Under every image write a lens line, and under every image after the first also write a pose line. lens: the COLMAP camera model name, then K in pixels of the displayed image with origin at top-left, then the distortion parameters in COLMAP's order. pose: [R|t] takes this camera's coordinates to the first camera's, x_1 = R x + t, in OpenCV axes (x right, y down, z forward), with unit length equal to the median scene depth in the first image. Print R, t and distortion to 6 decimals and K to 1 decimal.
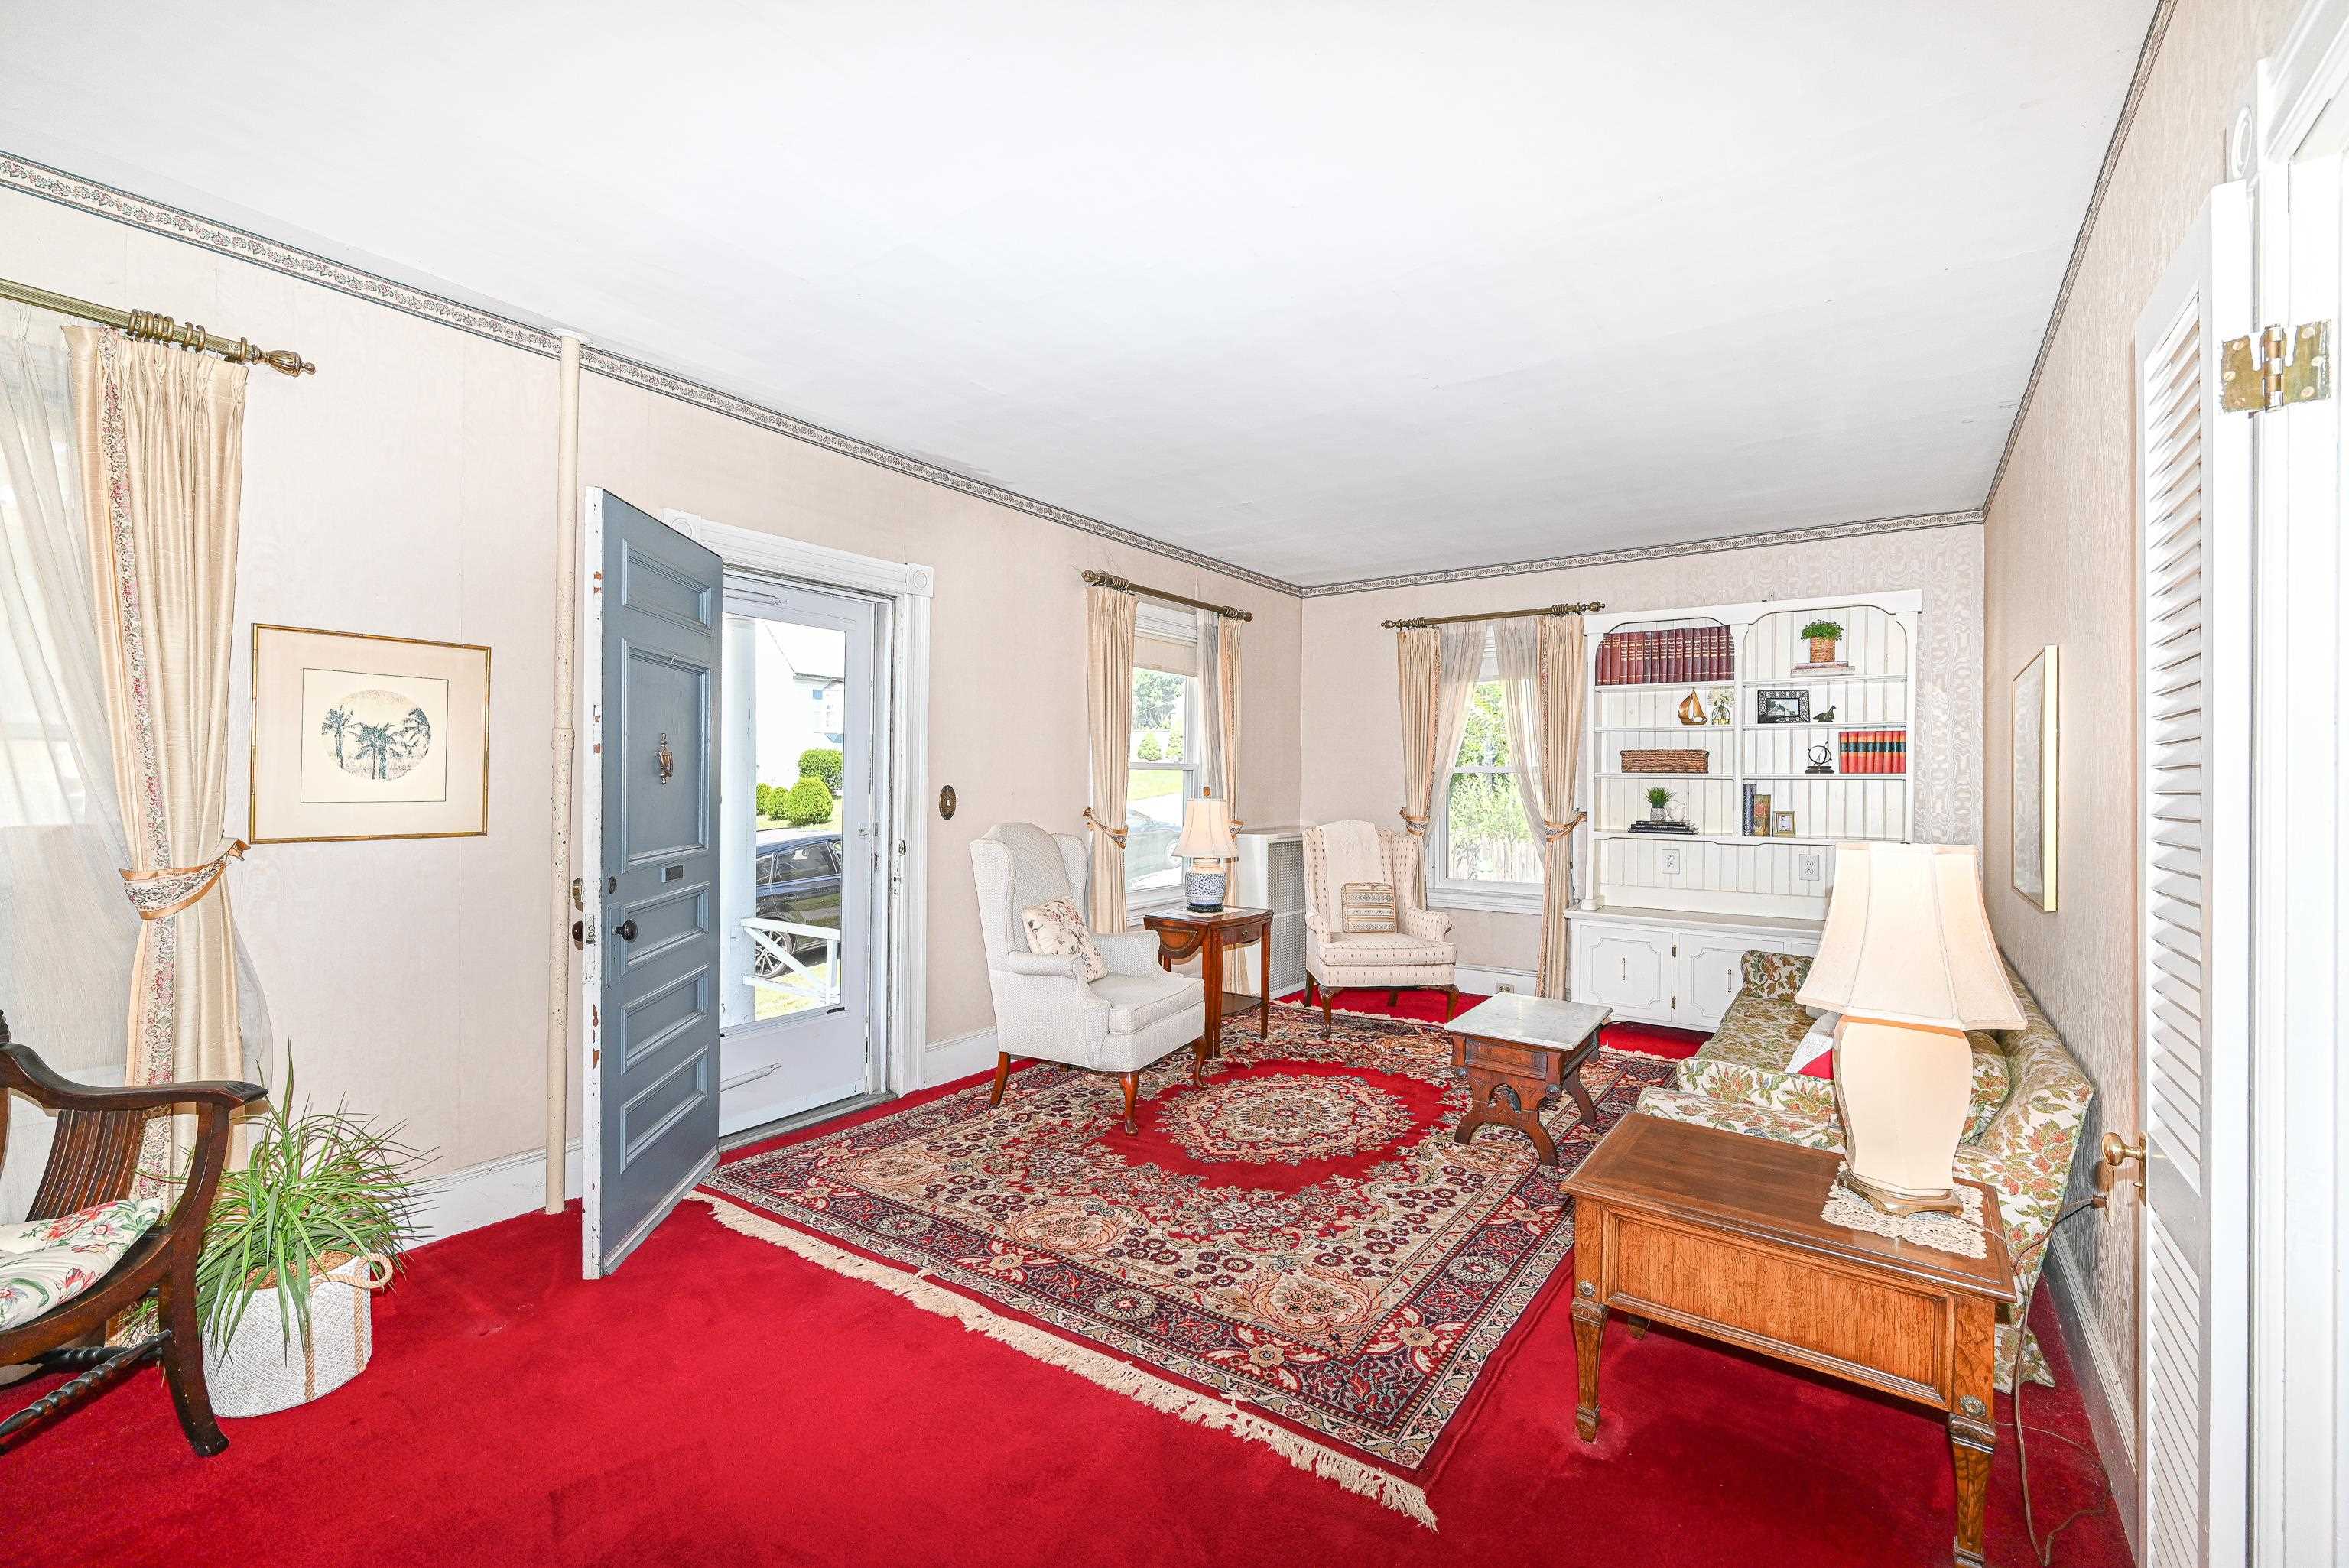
lens RADIAL K [[999.3, 0, 1176.2], [0, 999.3, 785.8], [0, 0, 1]] dist [0.001285, 0.000036]
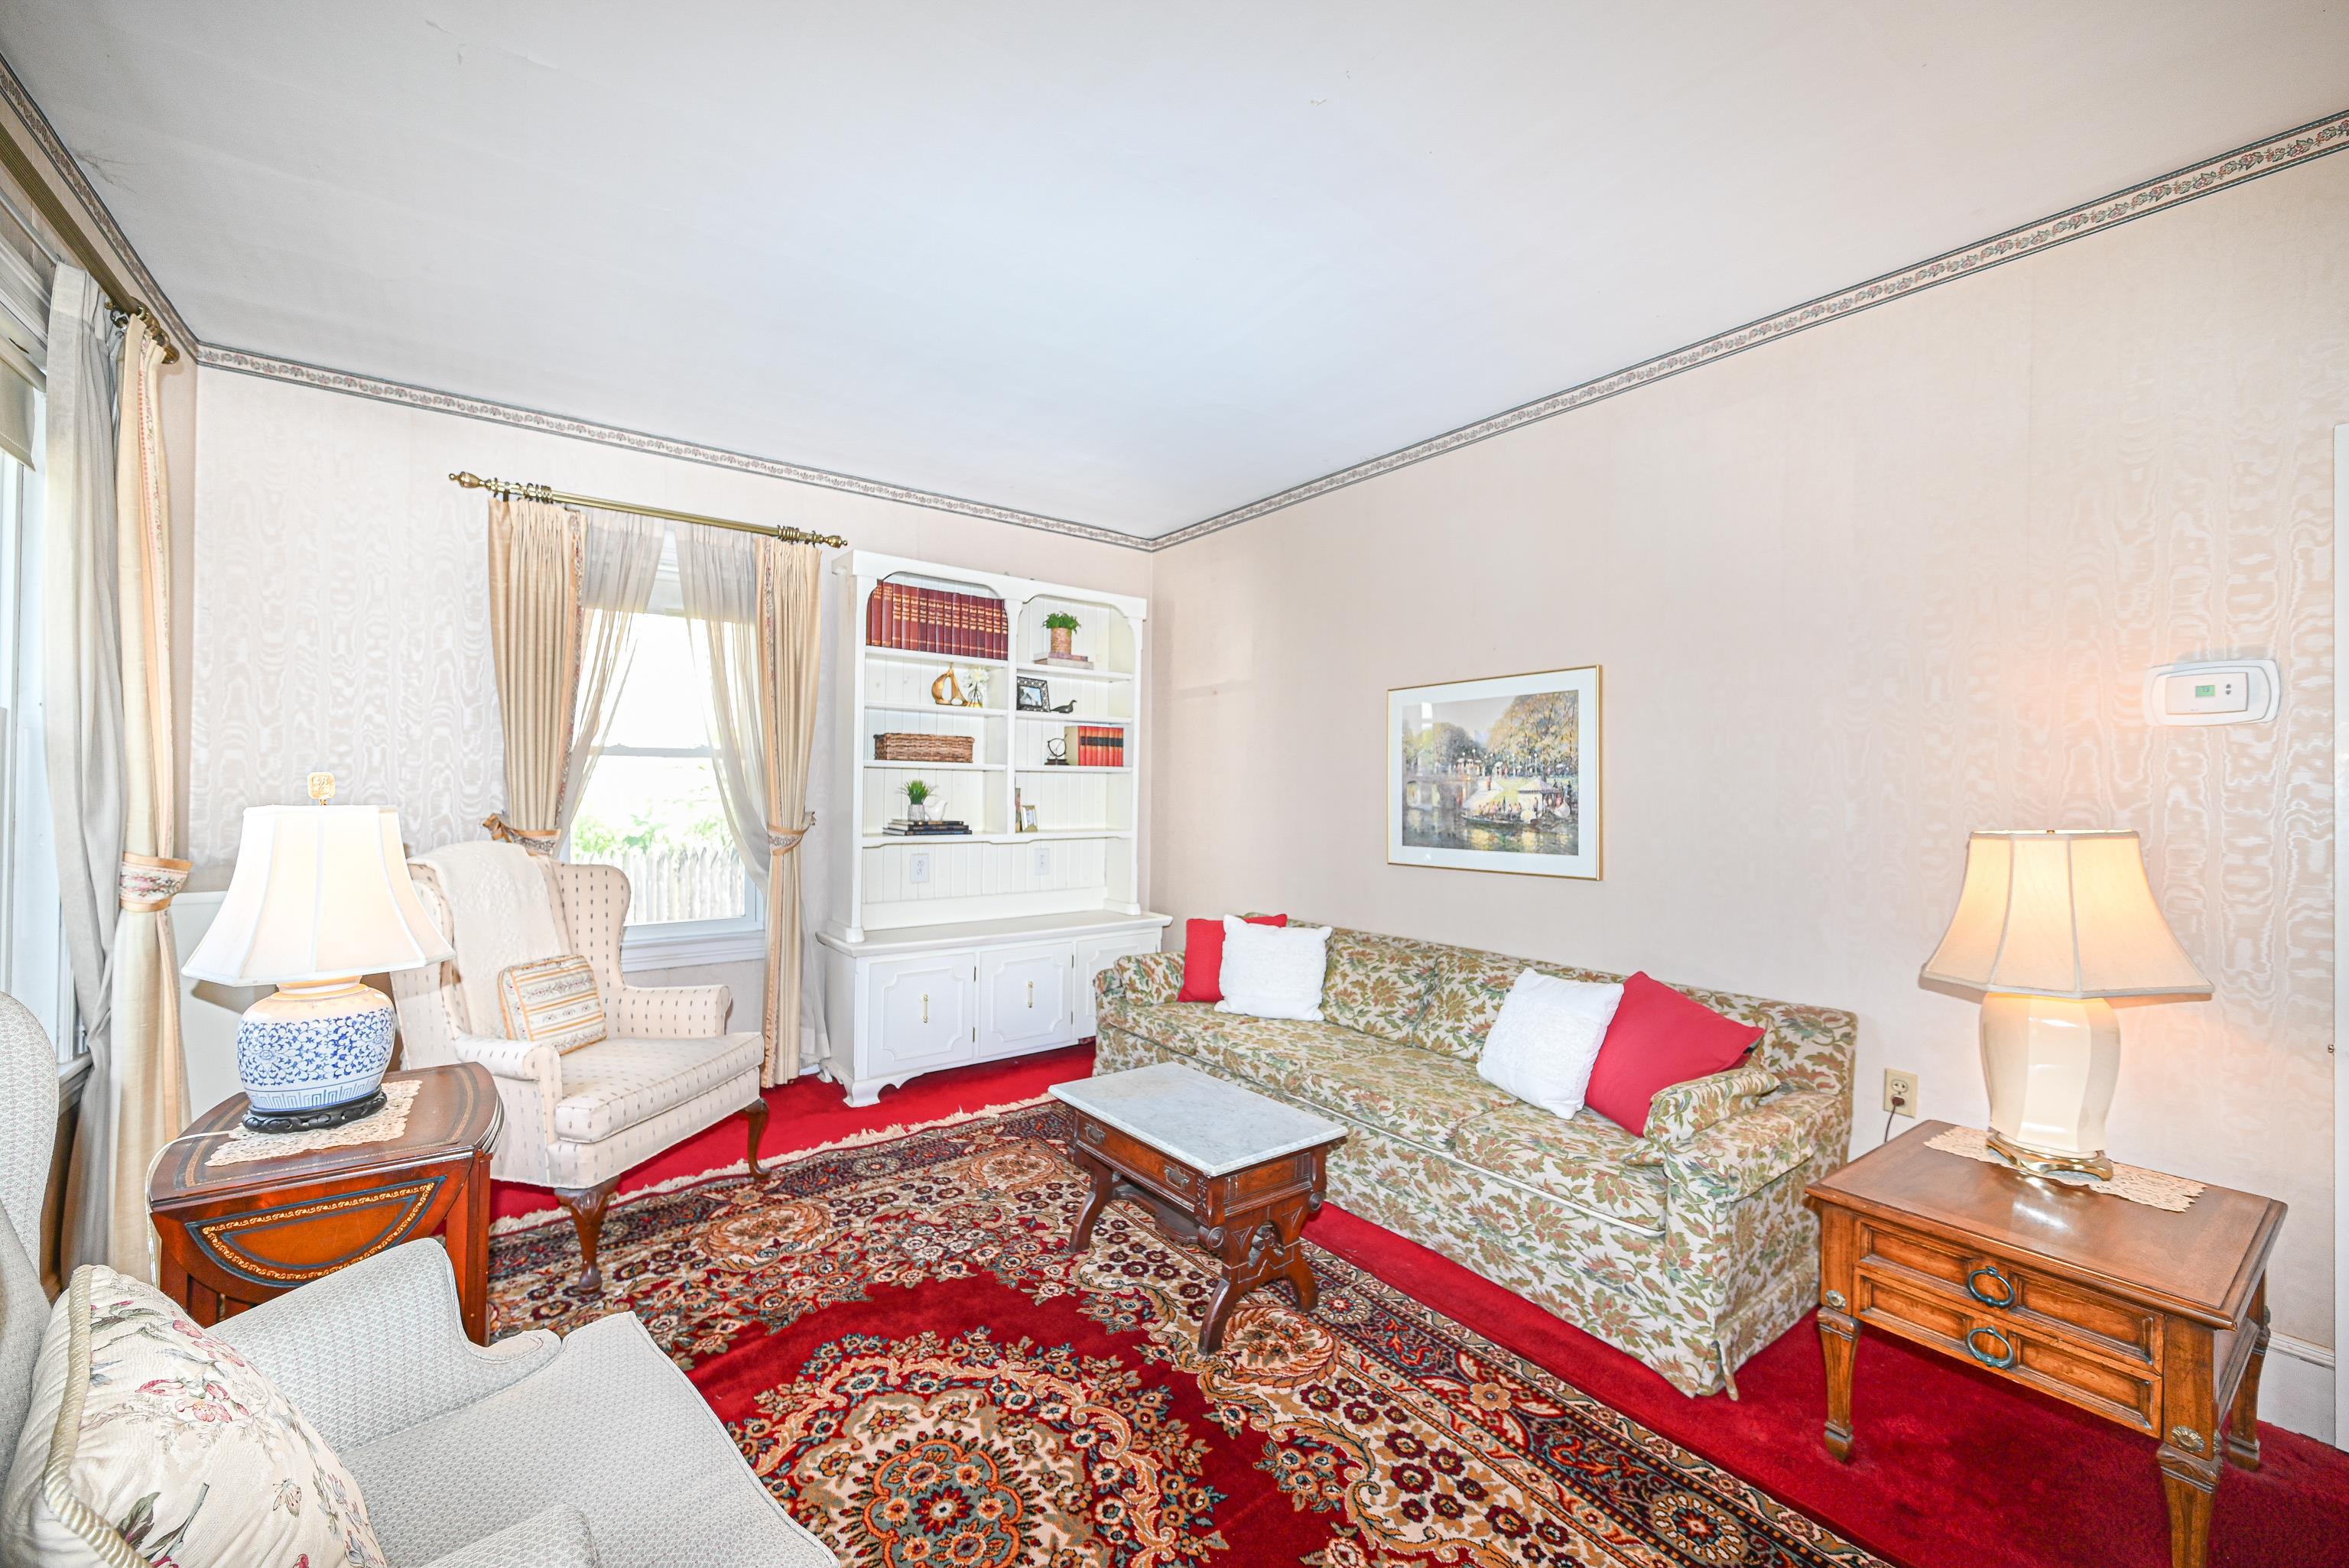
lens RADIAL K [[924.6, 0, 1181.1], [0, 924.6, 785.0], [0, 0, 1]] dist [-0.002711, -0.000360]
pose [[0.305981, -0.001653, 0.952036, -0.190567], [-0.001193, 0.999997, 0.002120, 0.004609], [-0.952037, -0.001784, 0.305979, 0.601238]]
